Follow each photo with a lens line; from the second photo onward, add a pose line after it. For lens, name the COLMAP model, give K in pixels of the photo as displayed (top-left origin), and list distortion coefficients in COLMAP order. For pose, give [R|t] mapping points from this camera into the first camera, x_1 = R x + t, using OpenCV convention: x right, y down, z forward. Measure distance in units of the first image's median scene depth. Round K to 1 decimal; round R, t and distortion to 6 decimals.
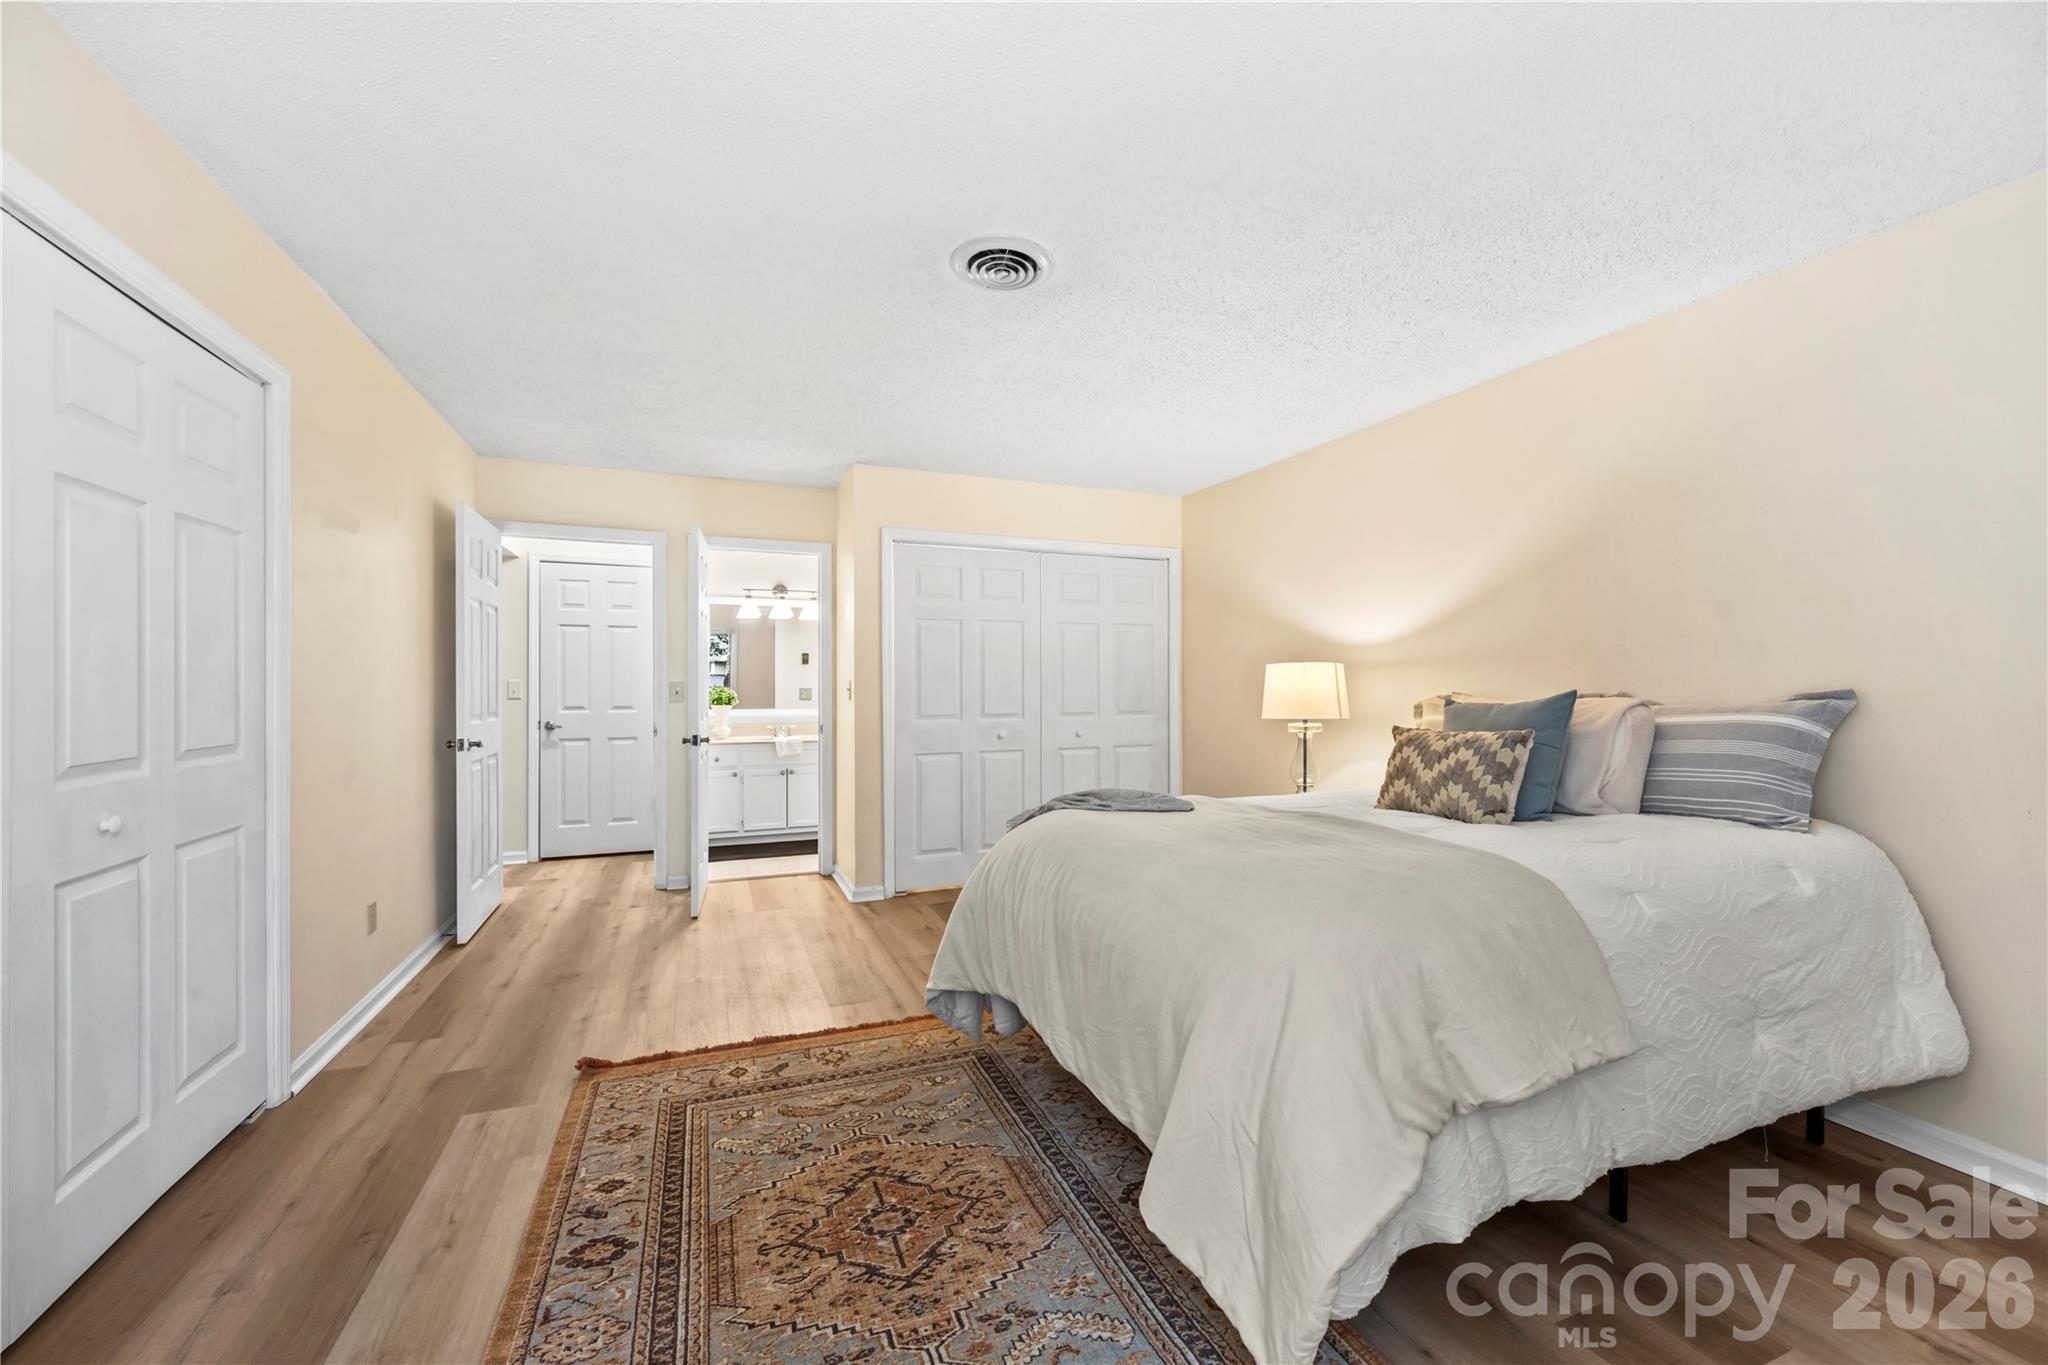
lens RADIAL K [[818.1, 0, 1041.9], [0, 818.1, 684.9], [0, 0, 1]] dist [-0.000865, 0.000692]
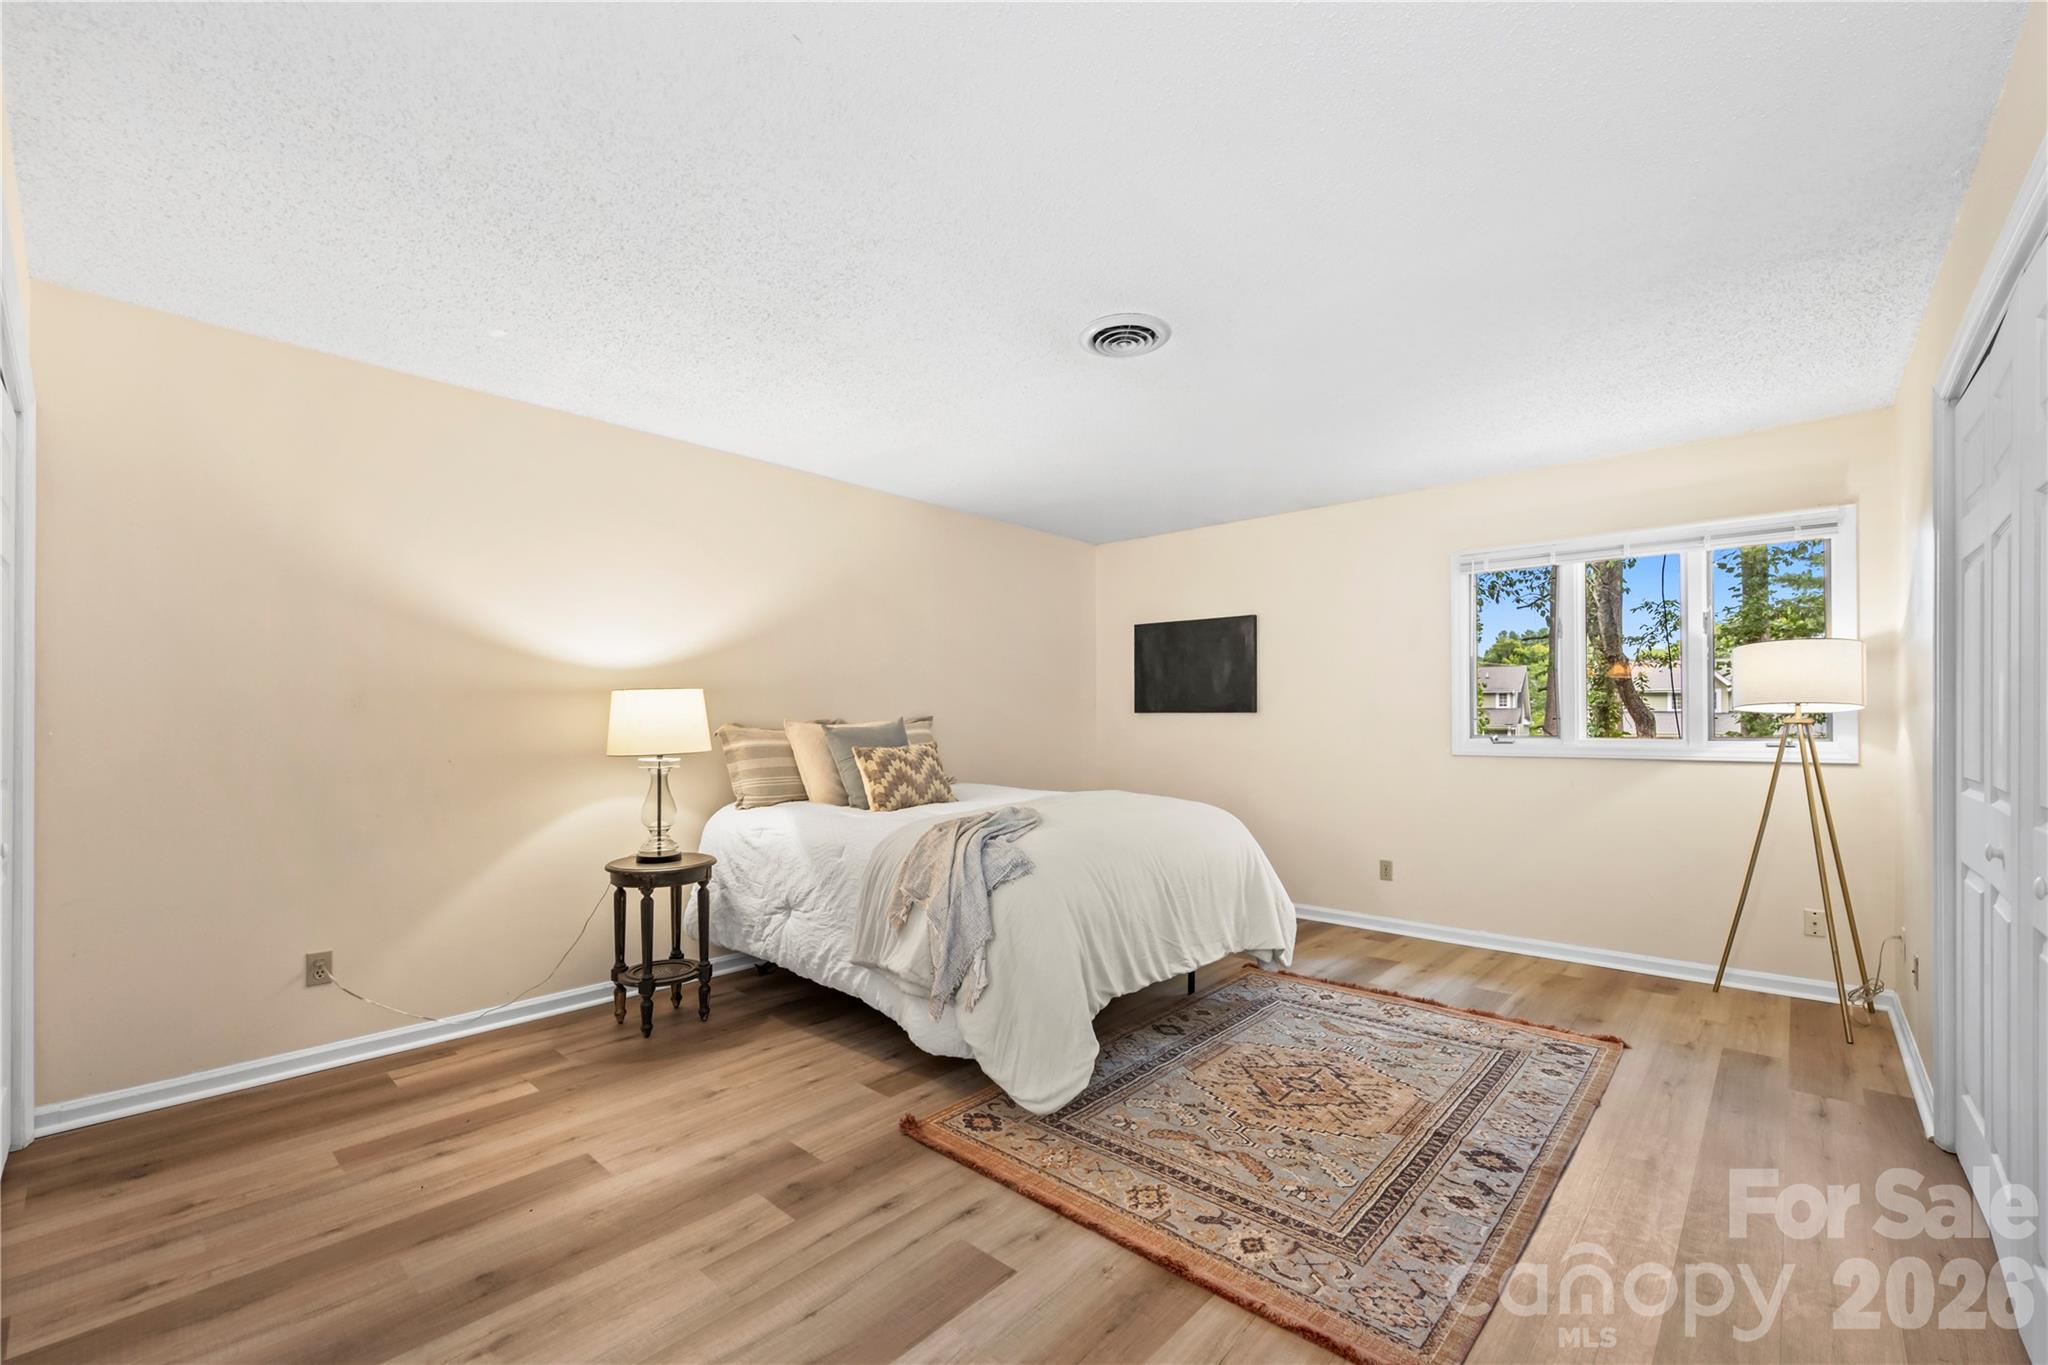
lens RADIAL K [[818.1, 0, 1045.2], [0, 818.1, 703.0], [0, 0, 1]] dist [-0.000865, 0.000692]
pose [[-0.425218, 0.009239, 0.905044, -1.174128], [-0.000700, 0.999944, -0.010537, -0.006546], [-0.905091, -0.005114, -0.425188, 1.812235]]
